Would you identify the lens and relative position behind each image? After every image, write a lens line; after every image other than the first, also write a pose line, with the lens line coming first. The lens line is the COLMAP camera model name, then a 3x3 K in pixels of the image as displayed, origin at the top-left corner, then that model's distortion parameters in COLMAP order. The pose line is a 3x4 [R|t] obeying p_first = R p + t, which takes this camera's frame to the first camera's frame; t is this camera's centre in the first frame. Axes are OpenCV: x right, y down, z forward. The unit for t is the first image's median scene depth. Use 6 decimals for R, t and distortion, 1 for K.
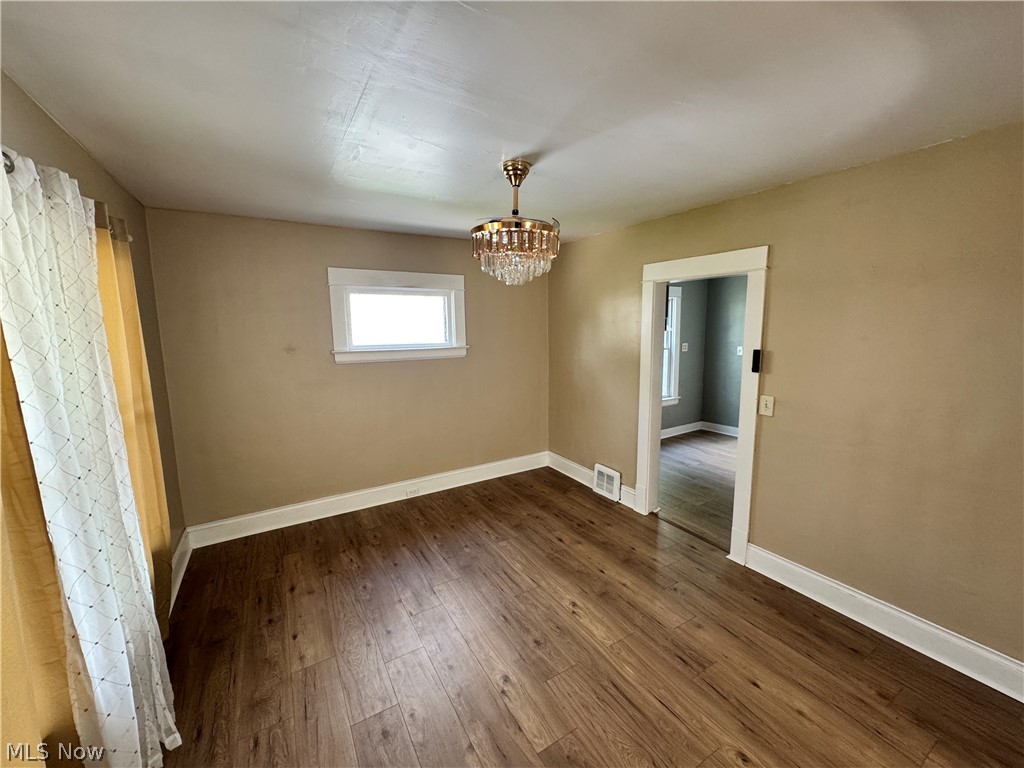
lens RADIAL K [[409.5, 0, 511.3], [0, 409.5, 383.7], [0, 0, 1]] dist [-0.000624, -0.000207]
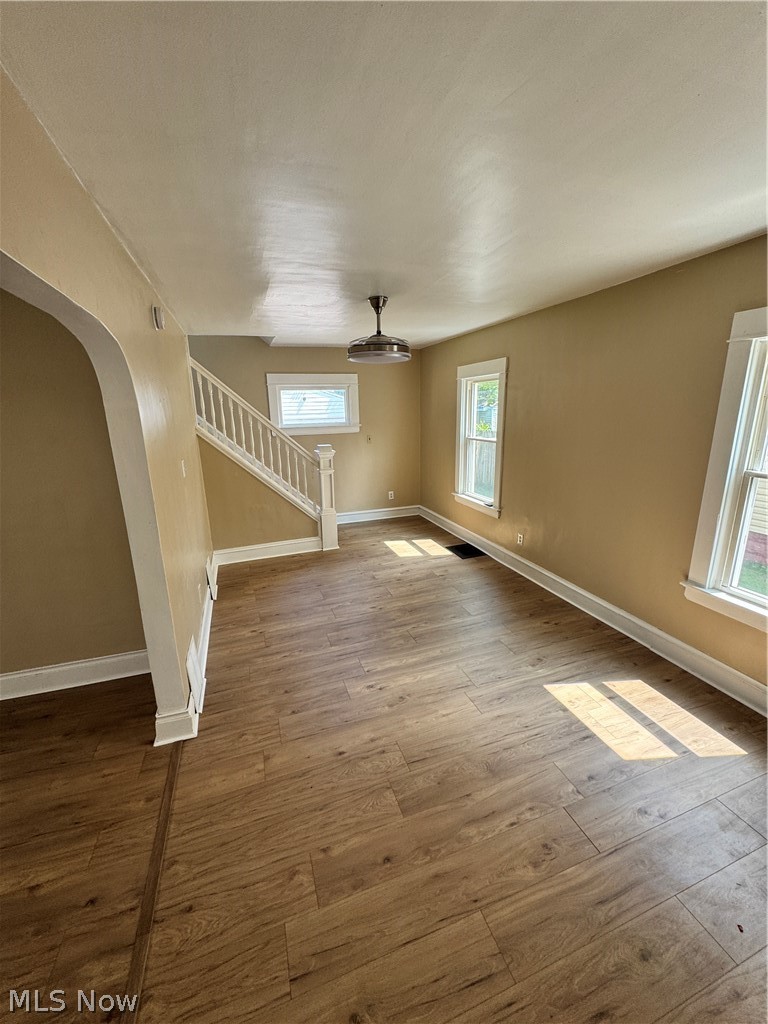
lens RADIAL K [[409.5, 0, 384.0], [0, 409.5, 512.0], [0, 0, 1]] dist [-0.000624, -0.000207]
pose [[0.206729, -0.224331, 0.952333, 0.044514], [0.146809, 0.969452, 0.196495, 0.001863], [-0.967321, 0.099190, 0.233348, -0.180755]]
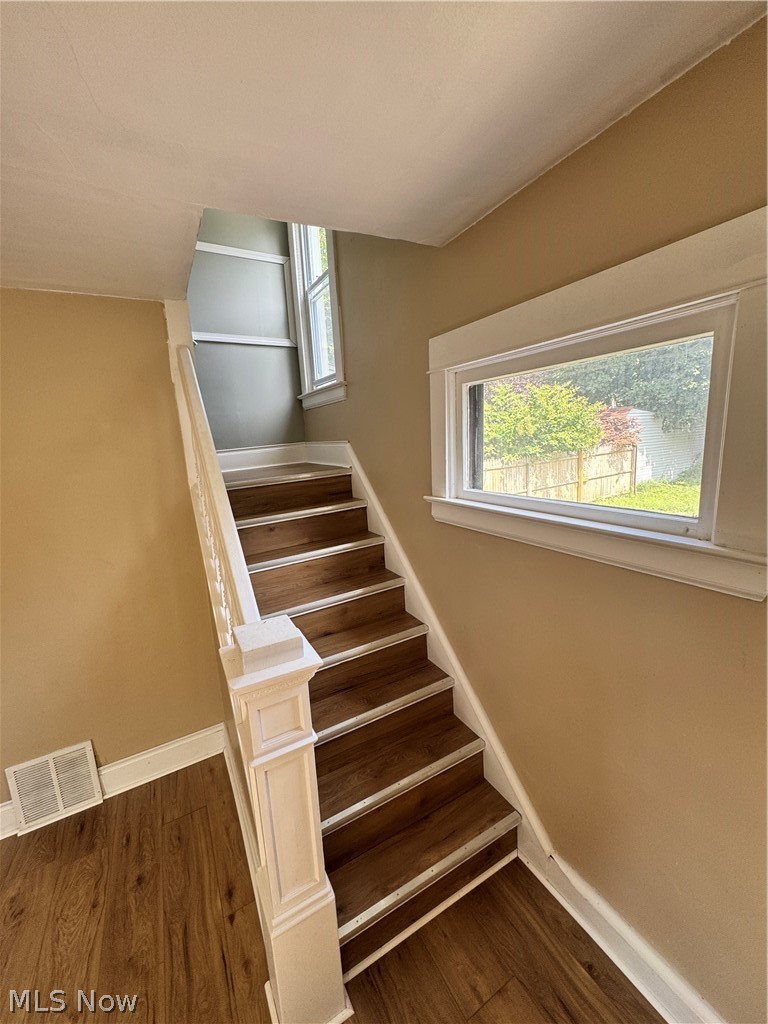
lens RADIAL K [[416.3, 0, 388.6], [0, 416.3, 514.8], [0, 0, 1]] dist [-0.000046, 0.000096]
pose [[0.999068, -0.023846, -0.035975, 1.721259], [0.025642, 0.998404, 0.050316, -0.084823], [0.034718, -0.051192, 0.998085, 0.044806]]
